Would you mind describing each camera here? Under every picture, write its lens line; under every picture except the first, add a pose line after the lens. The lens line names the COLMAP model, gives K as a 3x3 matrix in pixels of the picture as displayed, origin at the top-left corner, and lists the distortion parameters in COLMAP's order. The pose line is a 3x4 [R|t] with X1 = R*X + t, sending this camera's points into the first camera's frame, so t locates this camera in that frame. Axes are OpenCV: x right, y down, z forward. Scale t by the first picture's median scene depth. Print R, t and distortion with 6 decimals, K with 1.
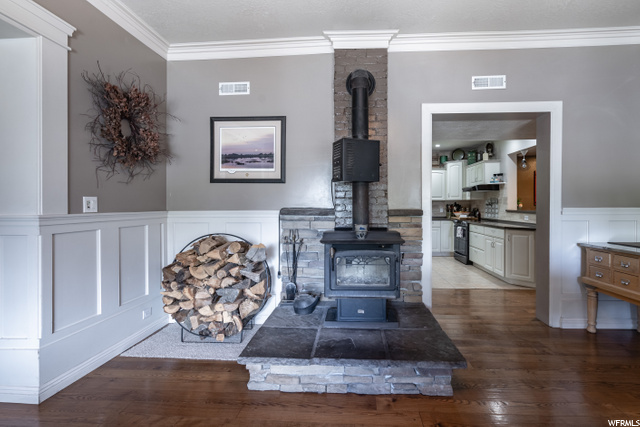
lens RADIAL K [[304.2, 0, 338.3], [0, 304.2, 205.0], [0, 0, 1]] dist [0.000042, 0.000001]
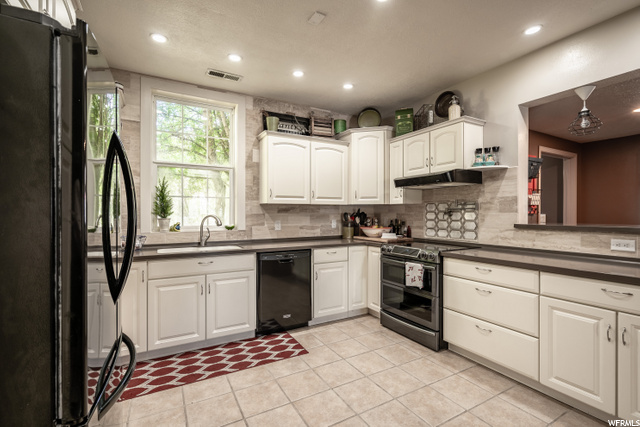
lens RADIAL K [[290.2, 0, 320.0], [0, 290.2, 213.5], [0, 0, 1]] dist [0.000159, 0.000097]
pose [[0.841615, -0.000607, 0.540078, 0.057598], [0.002120, 0.999995, -0.002180, 0.000361], [-0.540074, 0.002980, 0.841612, 0.723602]]
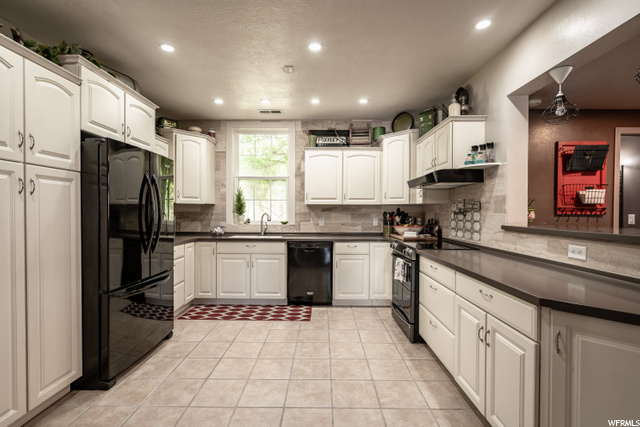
lens RADIAL K [[290.2, 0, 320.0], [0, 290.2, 213.5], [0, 0, 1]] dist [0.000159, 0.000097]
pose [[0.998485, 0.005043, 0.054798, 0.249658], [-0.005281, 0.999977, 0.004205, -0.000958], [-0.054776, -0.004489, 0.998489, 0.556043]]
